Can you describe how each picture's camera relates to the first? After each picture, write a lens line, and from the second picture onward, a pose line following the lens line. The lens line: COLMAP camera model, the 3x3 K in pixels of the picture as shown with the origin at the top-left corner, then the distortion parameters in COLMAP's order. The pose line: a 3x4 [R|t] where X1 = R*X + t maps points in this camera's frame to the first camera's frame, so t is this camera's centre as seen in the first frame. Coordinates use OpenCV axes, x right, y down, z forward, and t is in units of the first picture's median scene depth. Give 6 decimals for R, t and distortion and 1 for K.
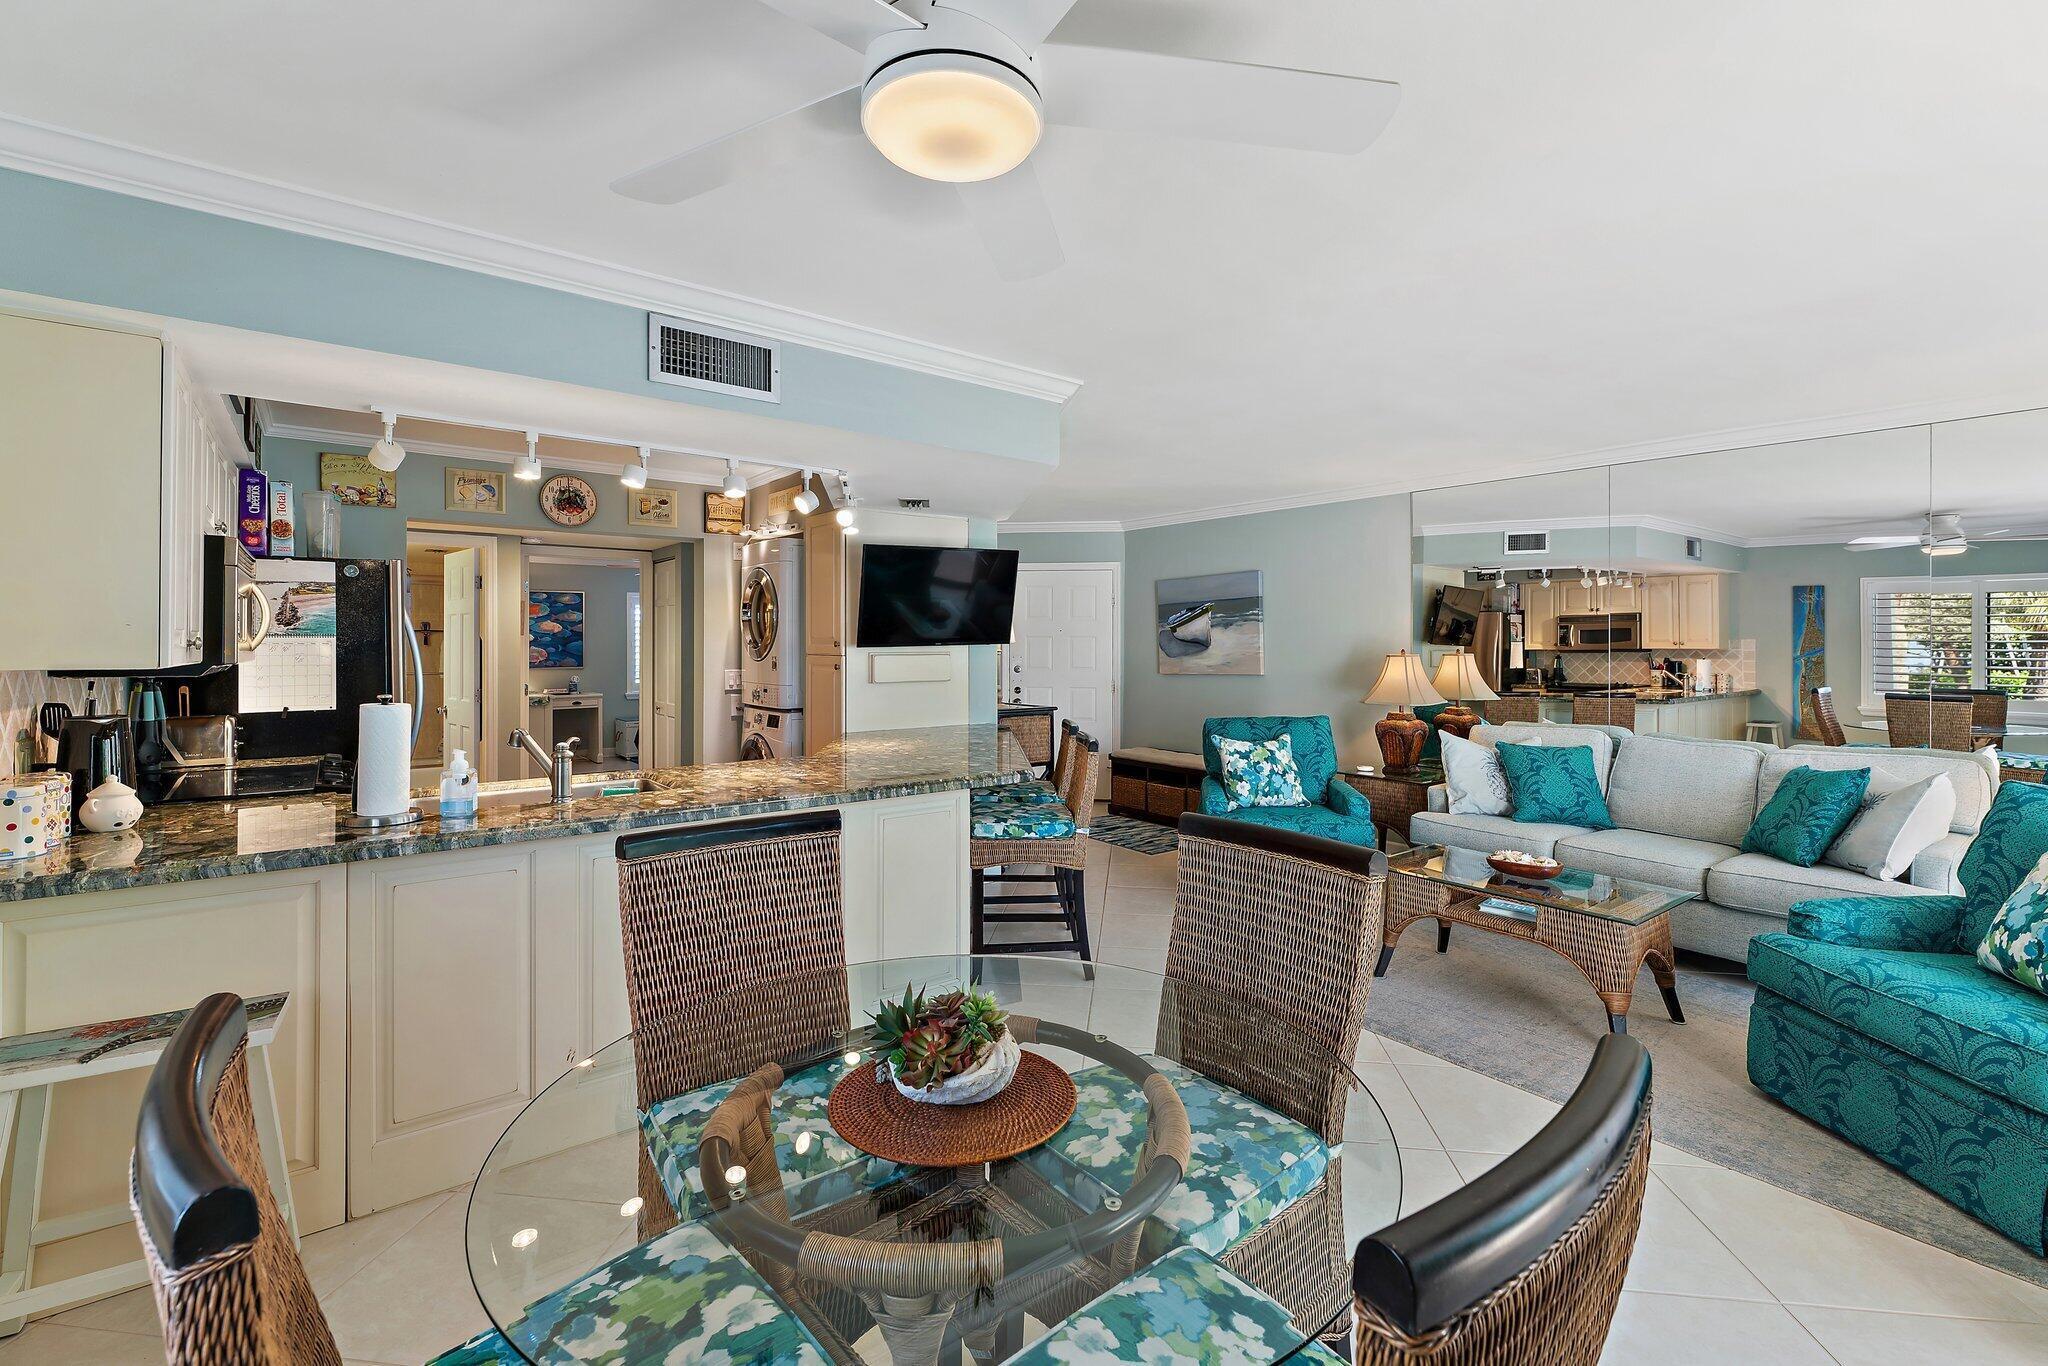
lens RADIAL K [[879.9, 0, 1027.4], [0, 879.9, 641.4], [0, 0, 1]] dist [-0.000376, -0.000281]
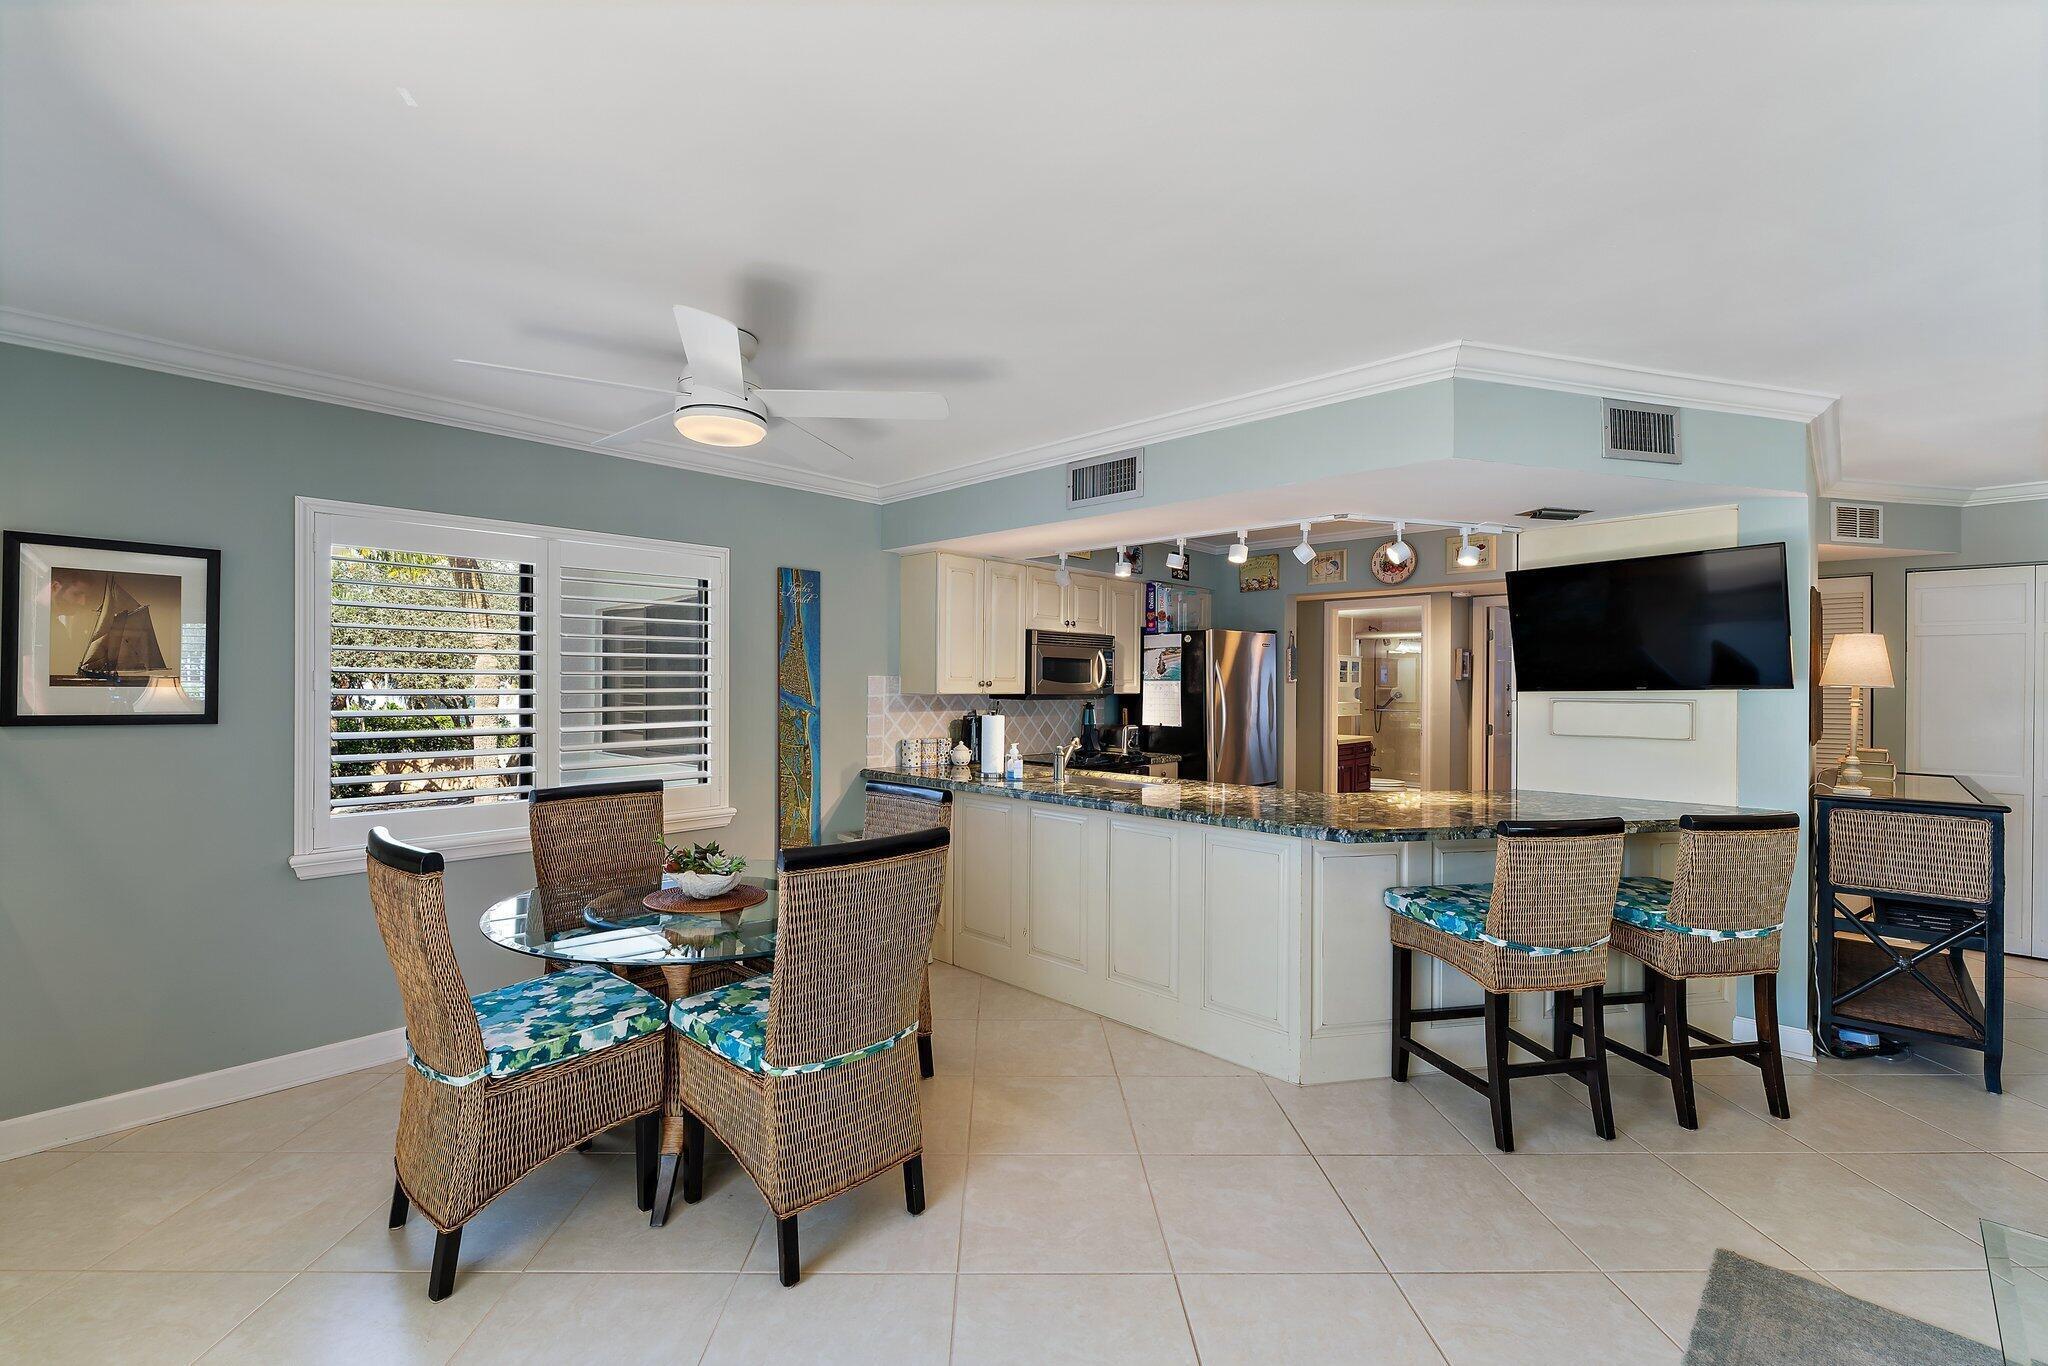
lens RADIAL K [[850.1, 0, 1019.7], [0, 850.1, 687.0], [0, 0, 1]] dist [-0.007299, 0.002050]
pose [[0.134358, 0.003523, -0.990927, 0.520292], [-0.004523, 0.999985, 0.002942, 0.002185], [0.990923, 0.004087, 0.134372, 0.373184]]
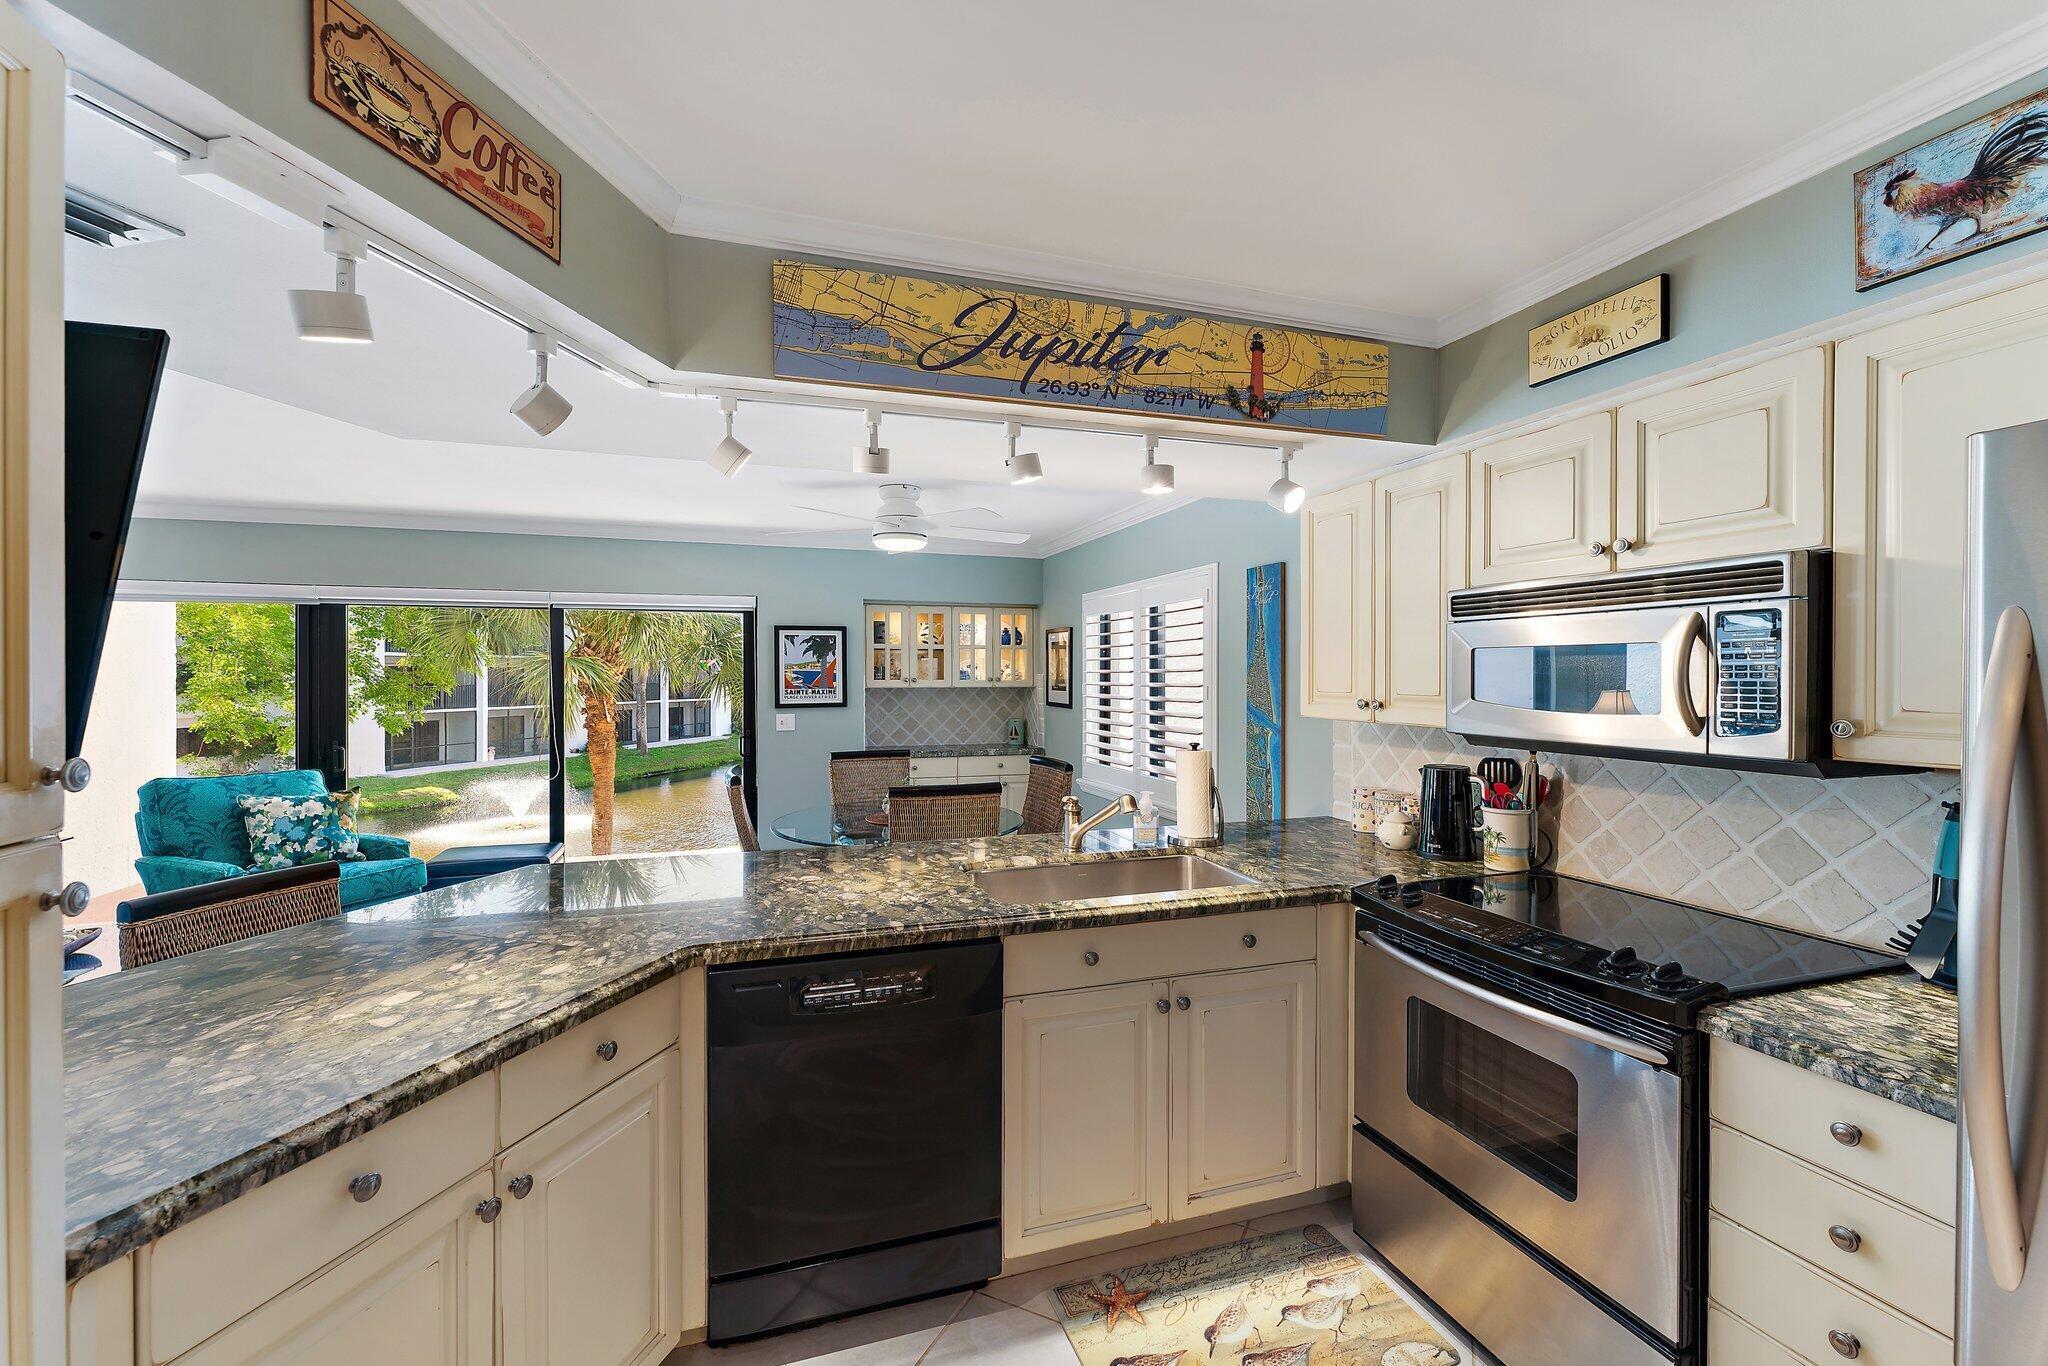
lens RADIAL K [[812.7, 0, 1025.4], [0, 812.7, 683.2], [0, 0, 1]] dist [-0.001016, 0.000486]
pose [[-0.951010, -0.006850, 0.309083, -0.399059], [-0.004284, 0.999951, 0.008980, -0.015821], [-0.309129, 0.007216, -0.950993, 1.014217]]
